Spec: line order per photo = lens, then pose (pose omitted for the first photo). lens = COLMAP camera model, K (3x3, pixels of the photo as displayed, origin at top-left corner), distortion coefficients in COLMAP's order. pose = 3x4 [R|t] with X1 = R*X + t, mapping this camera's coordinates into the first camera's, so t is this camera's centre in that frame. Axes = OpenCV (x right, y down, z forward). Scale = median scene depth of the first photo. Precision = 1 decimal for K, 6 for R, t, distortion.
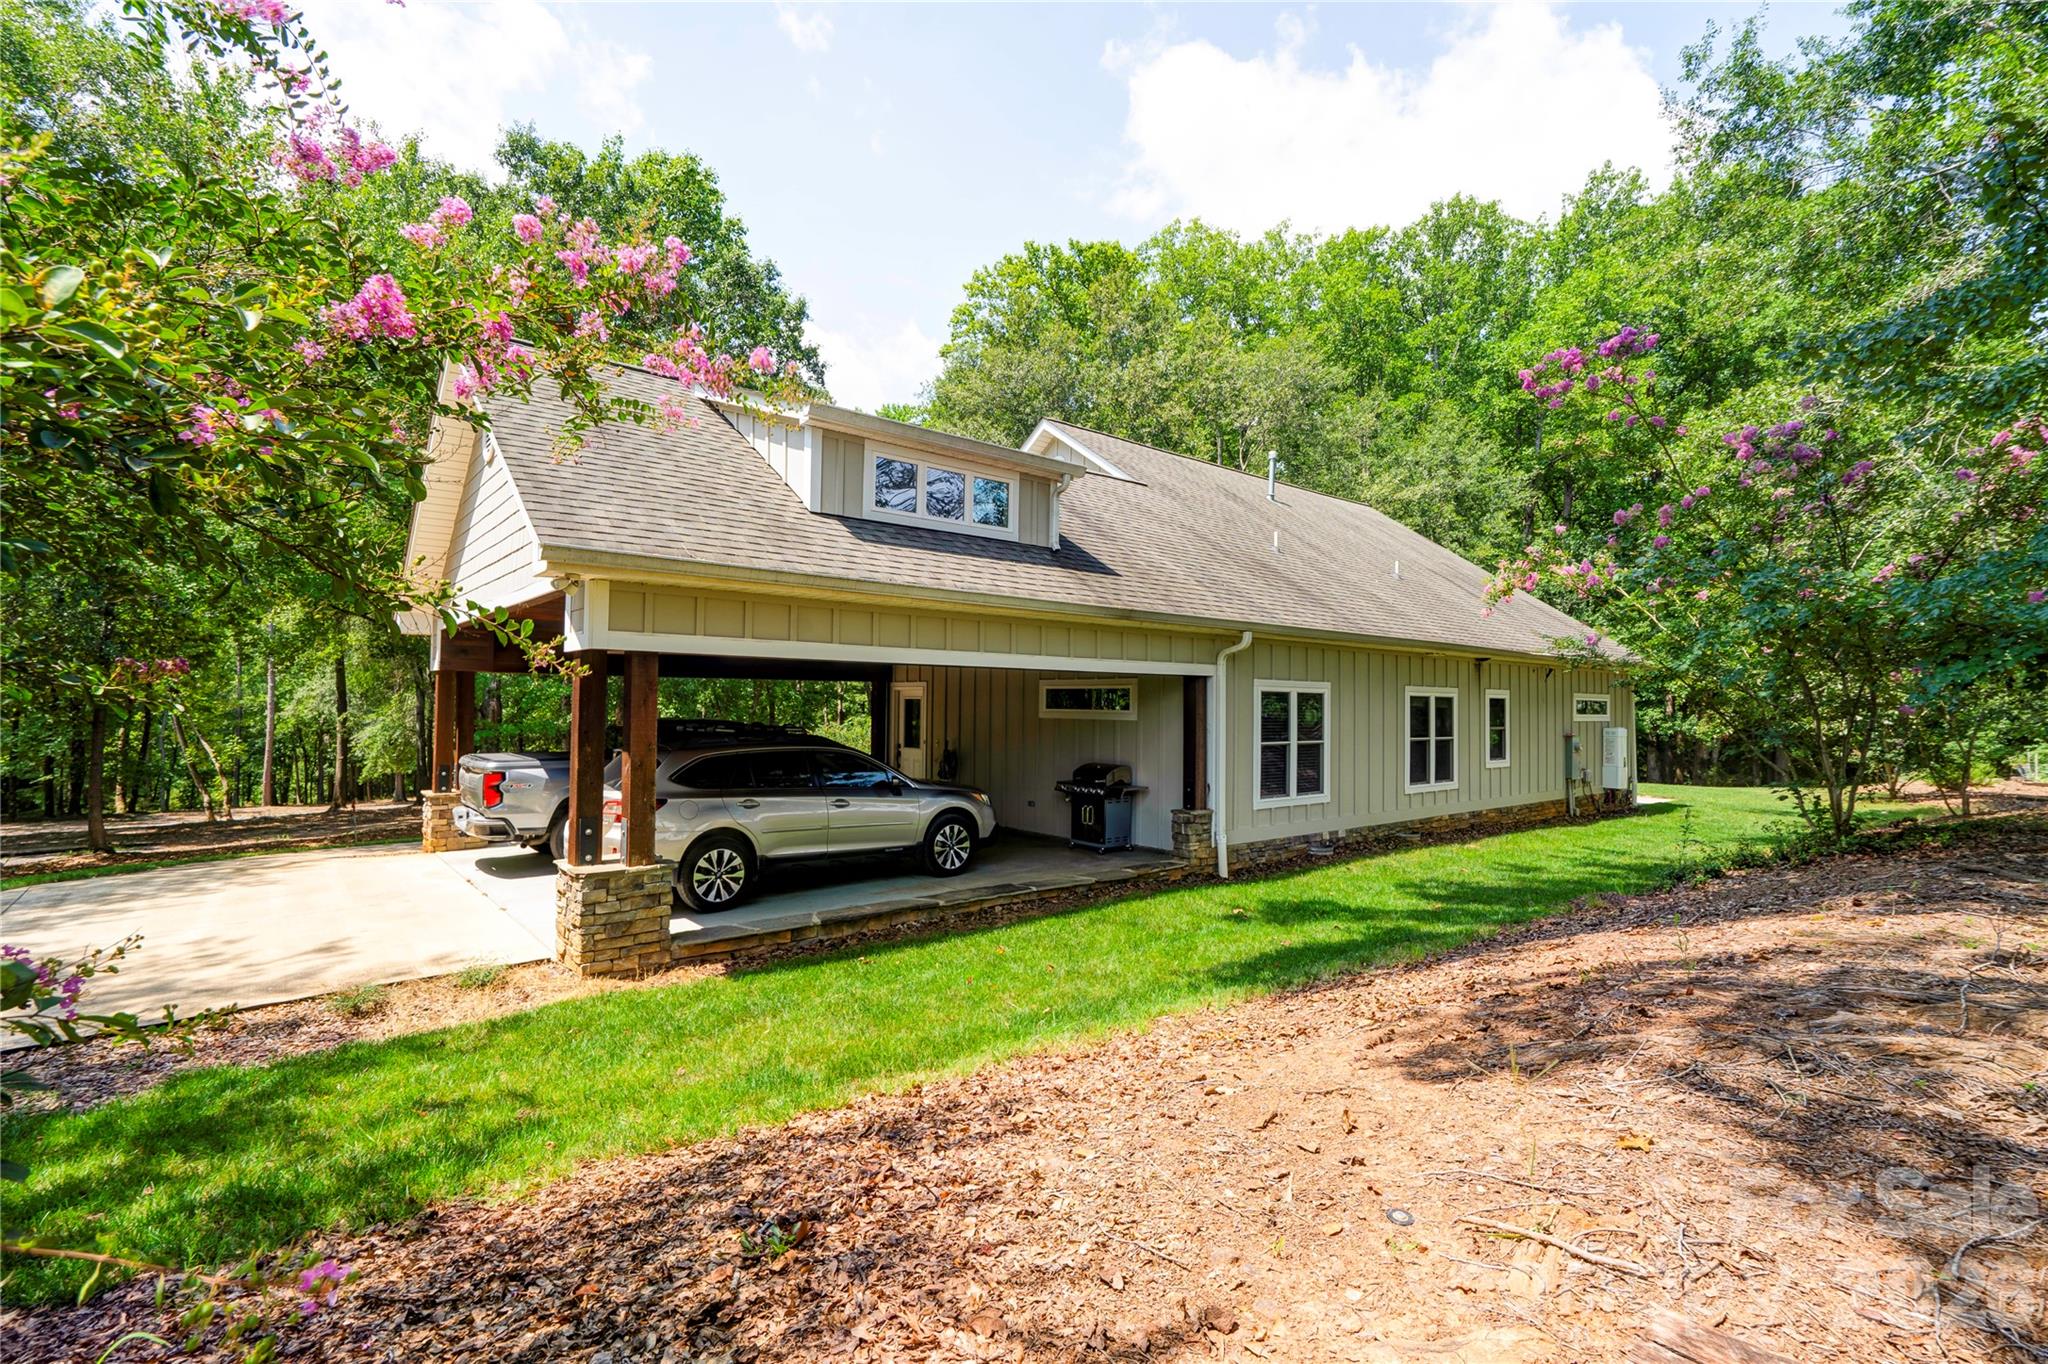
lens RADIAL K [[947.7, 0, 1025.5], [0, 947.7, 691.5], [0, 0, 1]] dist [0.000738, 0.000035]
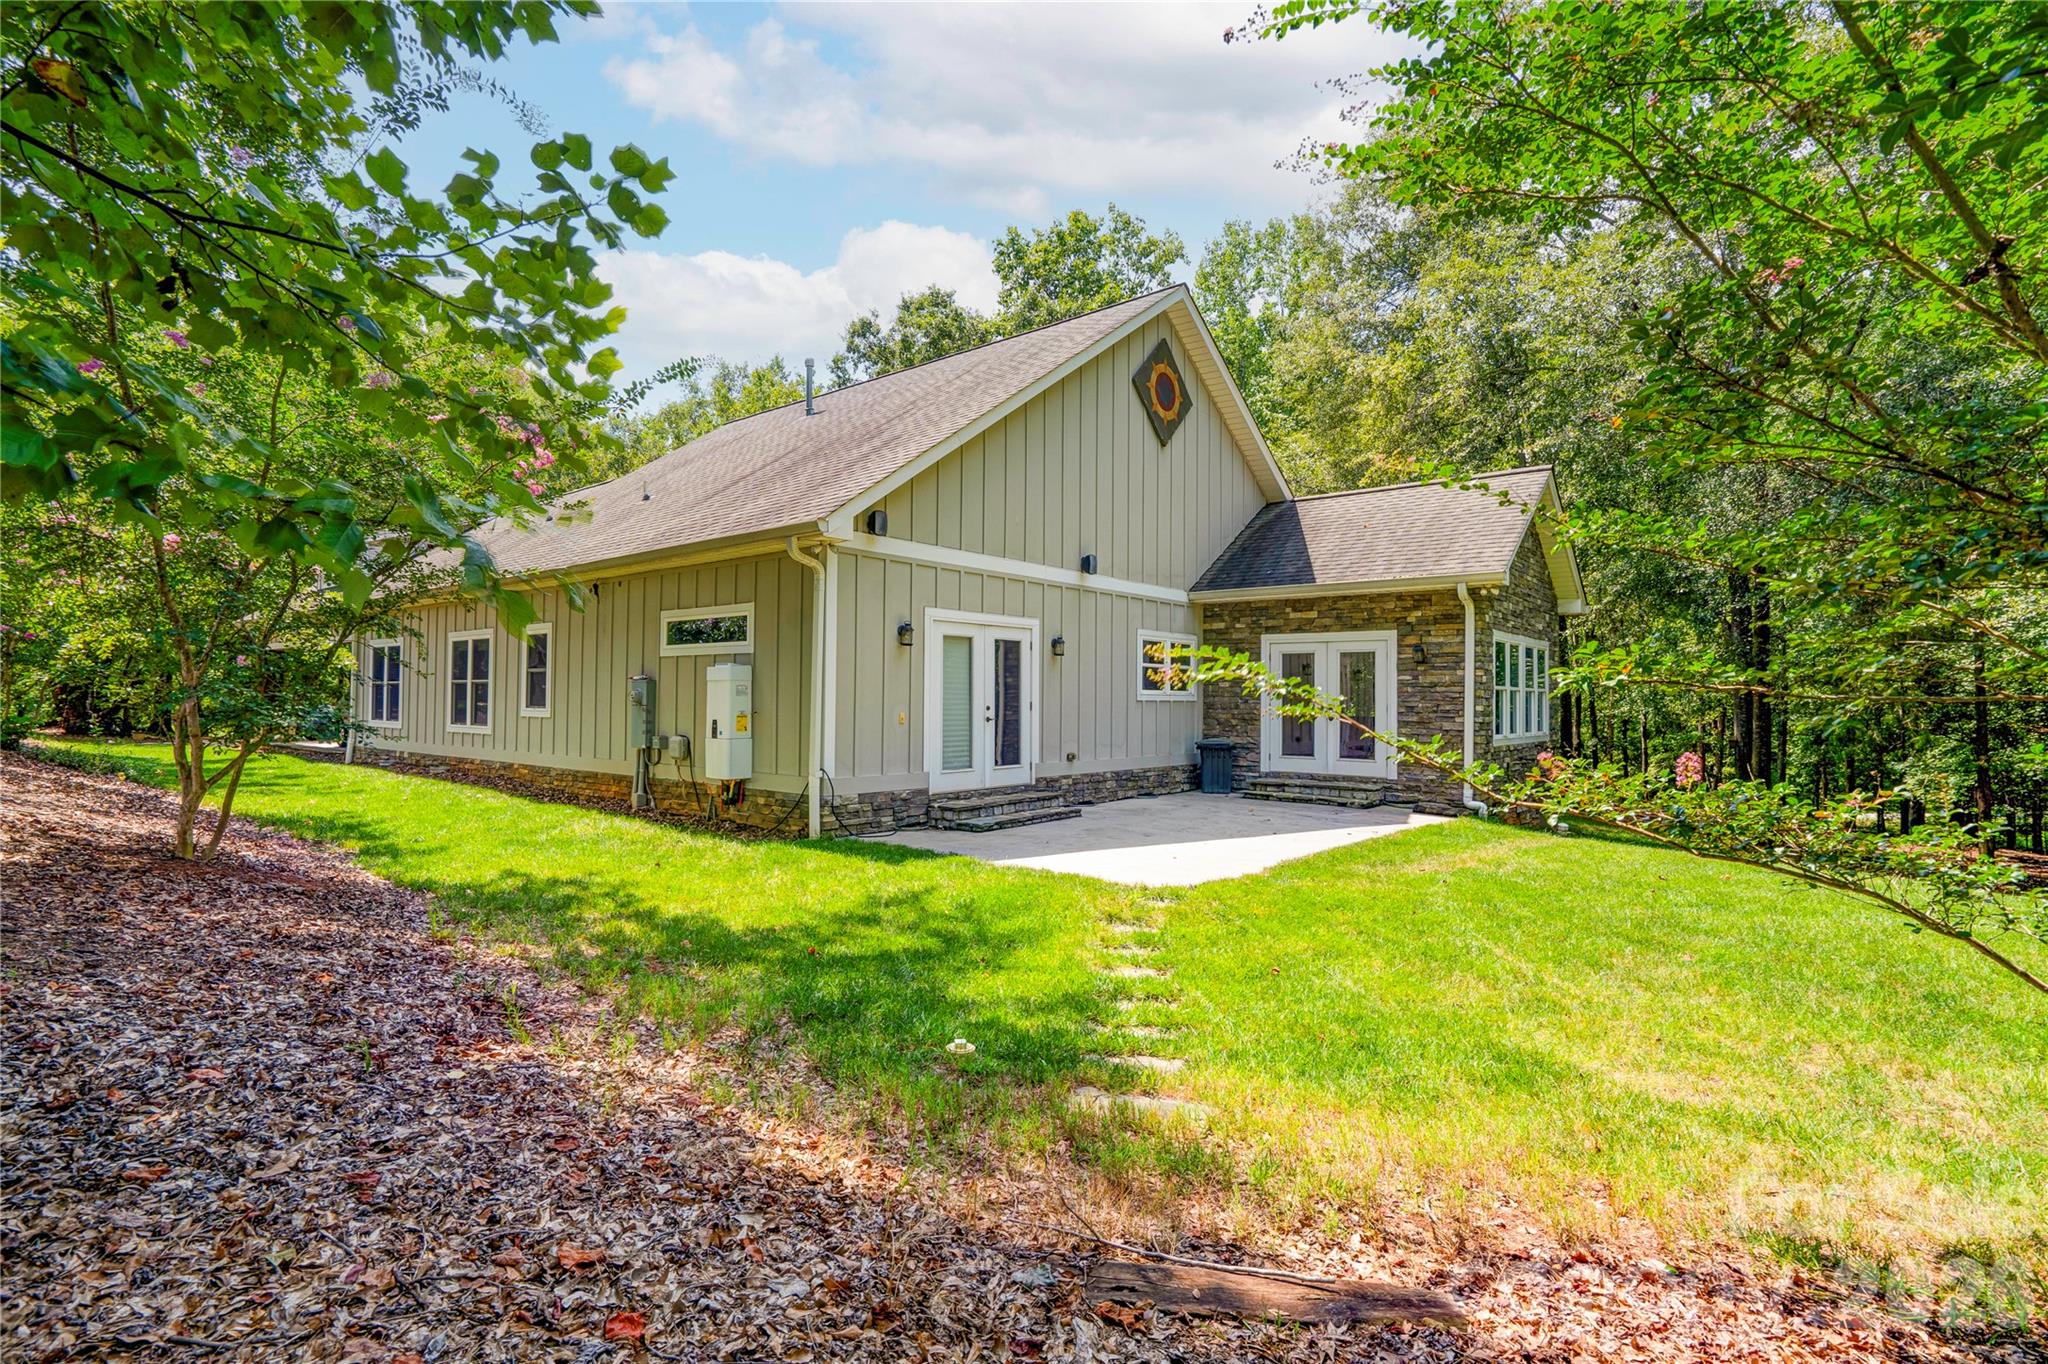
lens RADIAL K [[947.7, 0, 1026.4], [0, 947.7, 674.8], [0, 0, 1]] dist [0.000738, 0.000035]
pose [[0.182345, -0.010291, -0.983181, 1.484462], [0.034573, 0.999394, -0.004048, 0.065156], [0.982626, -0.033253, 0.182591, 1.353459]]
